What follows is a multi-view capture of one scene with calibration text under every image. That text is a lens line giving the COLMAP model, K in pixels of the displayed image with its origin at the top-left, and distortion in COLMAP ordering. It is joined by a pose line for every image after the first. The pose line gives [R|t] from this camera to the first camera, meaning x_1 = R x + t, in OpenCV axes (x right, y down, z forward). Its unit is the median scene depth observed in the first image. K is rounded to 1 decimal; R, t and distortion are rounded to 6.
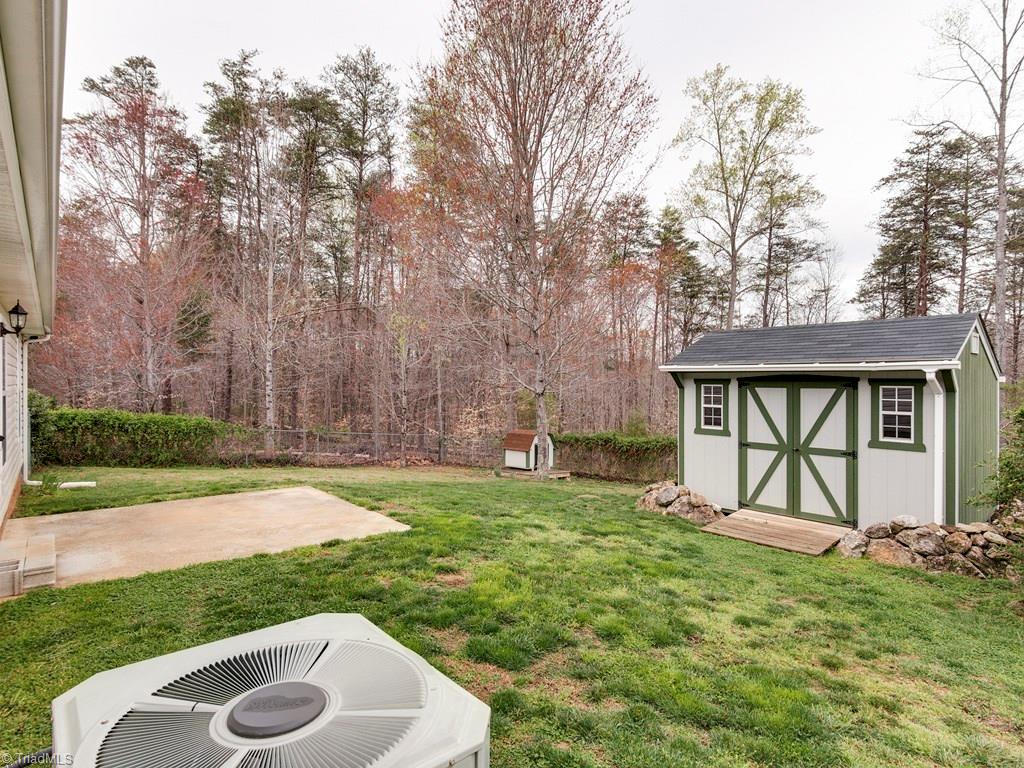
lens RADIAL K [[560.7, 0, 512.9], [0, 560.7, 381.9], [0, 0, 1]] dist [0.004799, 0.000402]
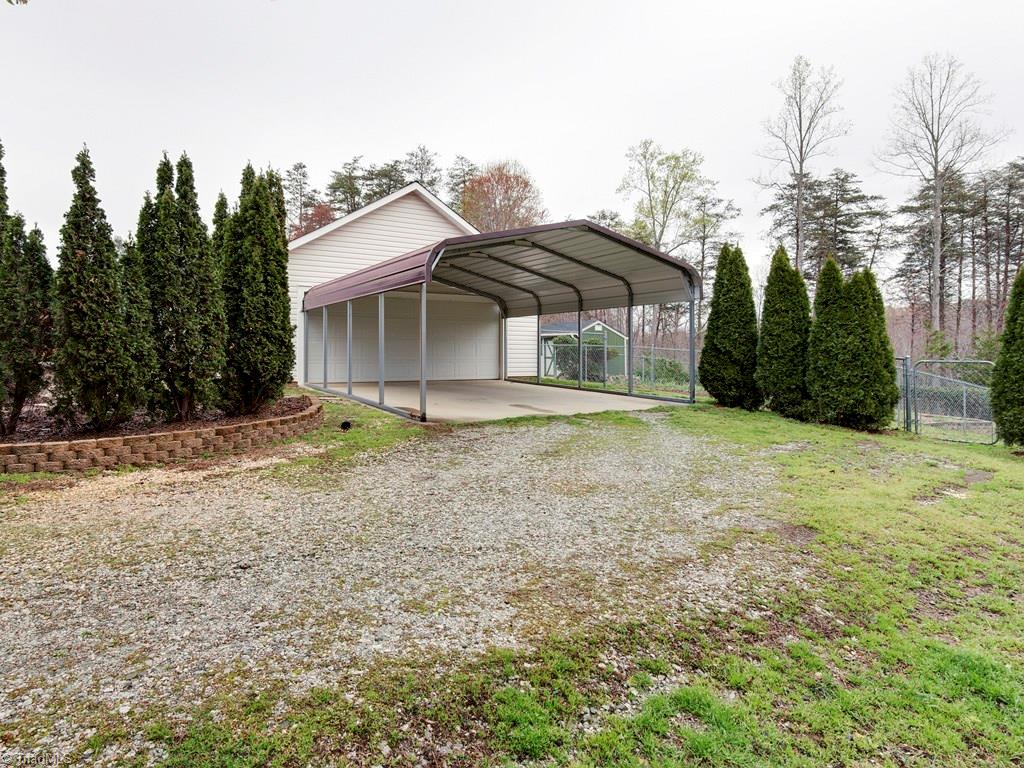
lens RADIAL K [[560.7, 0, 510.6], [0, 560.7, 384.0], [0, 0, 1]] dist [0.004799, 0.000402]
pose [[0.996593, -0.000607, -0.082475, 0.135256], [0.005185, 0.998456, 0.055302, 0.023133], [0.082314, -0.055542, 0.995058, -0.675487]]
